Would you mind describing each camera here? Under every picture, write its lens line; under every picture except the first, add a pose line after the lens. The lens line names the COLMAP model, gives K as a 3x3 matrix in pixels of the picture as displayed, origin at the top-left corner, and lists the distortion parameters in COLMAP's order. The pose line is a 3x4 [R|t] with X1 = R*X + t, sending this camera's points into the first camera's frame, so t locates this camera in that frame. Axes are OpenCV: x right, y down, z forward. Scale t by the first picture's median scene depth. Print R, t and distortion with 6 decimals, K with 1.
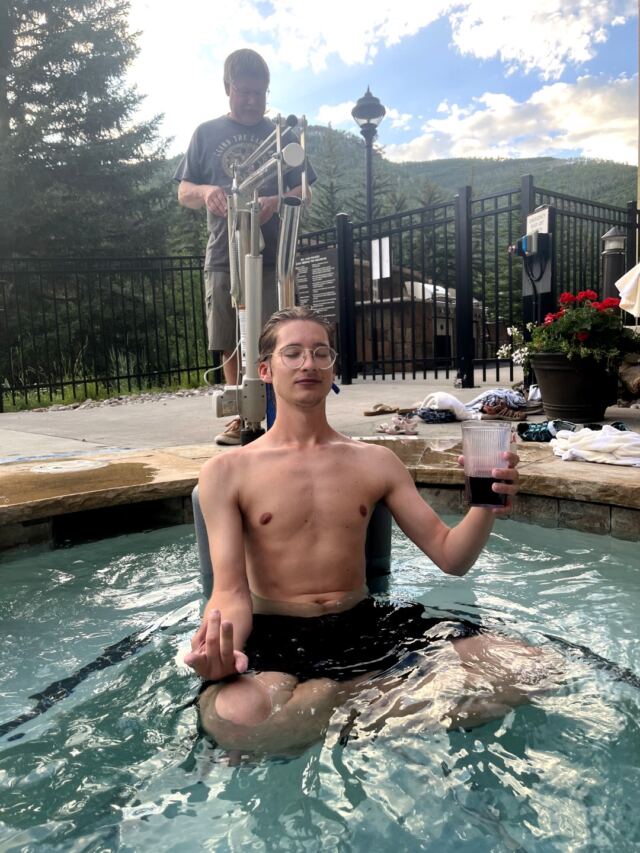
lens RADIAL K [[654.6, 0, 325.5], [0, 654.6, 414.8], [0, 0, 1]] dist [0.062476, -0.080959]
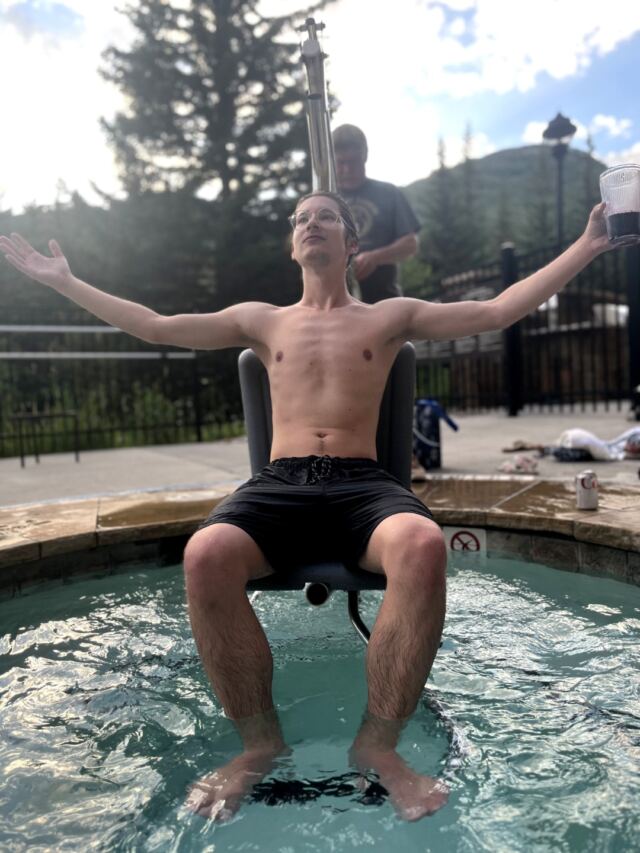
lens RADIAL K [[654.6, 0, 318.6], [0, 654.6, 419.0], [0, 0, 1]] dist [0.062476, -0.080959]
pose [[0.946133, -0.001904, -0.323772, 0.128552], [-0.009297, 0.999411, -0.033046, -0.014640], [0.323645, 0.034276, 0.945558, -0.031218]]
